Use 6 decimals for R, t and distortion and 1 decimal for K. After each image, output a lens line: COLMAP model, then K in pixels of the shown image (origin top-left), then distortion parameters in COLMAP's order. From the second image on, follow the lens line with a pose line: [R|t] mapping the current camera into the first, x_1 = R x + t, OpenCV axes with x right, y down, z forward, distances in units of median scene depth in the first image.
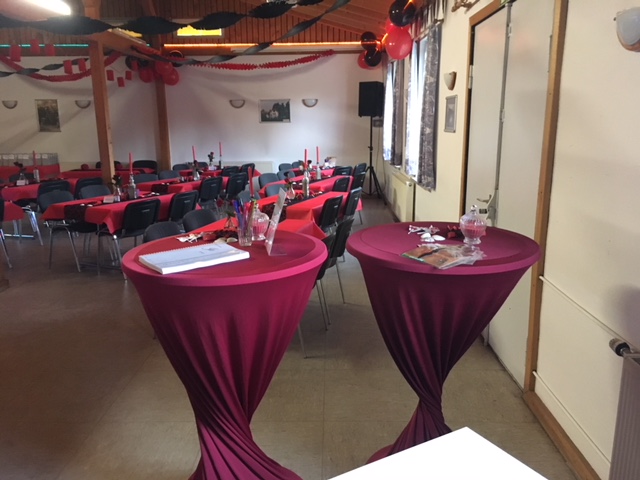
lens RADIAL K [[542.7, 0, 320.0], [0, 542.7, 240.0], [0, 0, 1]] dist [0.015247, -0.000592]
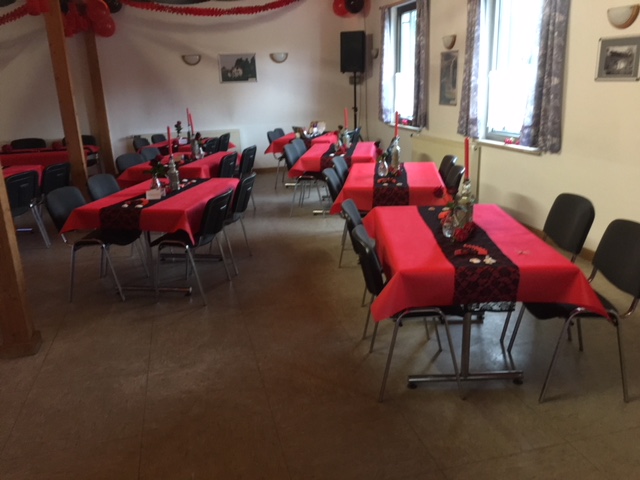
lens RADIAL K [[542.7, 0, 320.0], [0, 542.7, 240.0], [0, 0, 1]] dist [0.015247, -0.000592]
pose [[0.962333, -0.098739, 0.253312, -0.205264], [0.081949, 0.993733, 0.076025, -0.029258], [-0.259231, -0.052402, 0.964393, 0.152086]]
